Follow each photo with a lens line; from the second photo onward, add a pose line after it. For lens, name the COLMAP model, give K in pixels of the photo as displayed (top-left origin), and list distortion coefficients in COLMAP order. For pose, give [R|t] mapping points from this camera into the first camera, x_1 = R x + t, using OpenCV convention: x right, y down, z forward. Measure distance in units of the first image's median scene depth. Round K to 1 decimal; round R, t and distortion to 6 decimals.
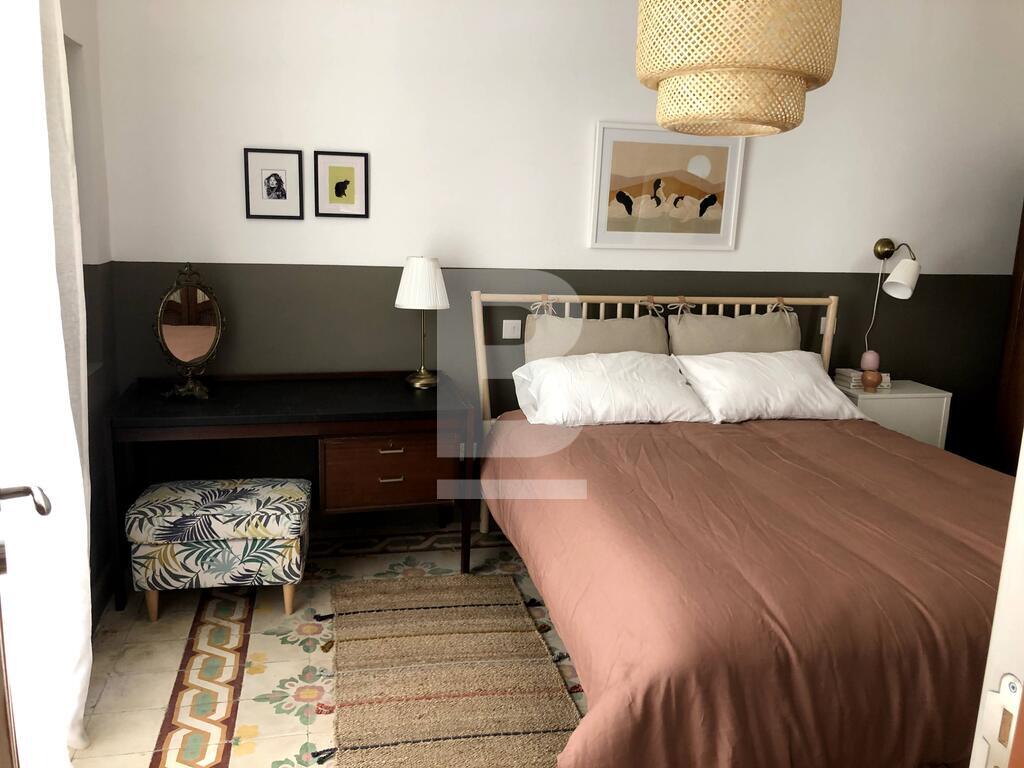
lens RADIAL K [[825.0, 0, 513.5], [0, 825.0, 388.4], [0, 0, 1]] dist [0.010468, -0.023868]
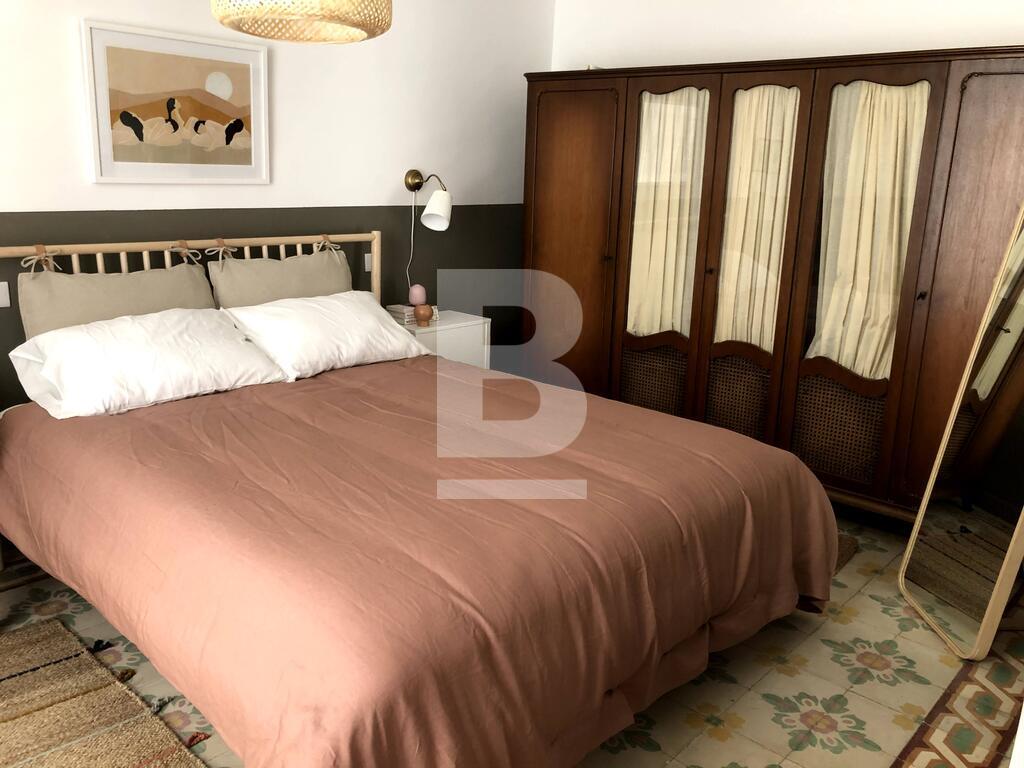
lens RADIAL K [[825.0, 0, 507.8], [0, 825.0, 374.7], [0, 0, 1]] dist [0.010468, -0.023868]
pose [[0.815625, -0.144179, 0.560329, -0.058343], [0.113307, 0.989505, 0.089679, -0.017244], [-0.567378, -0.009655, 0.823401, 0.140049]]
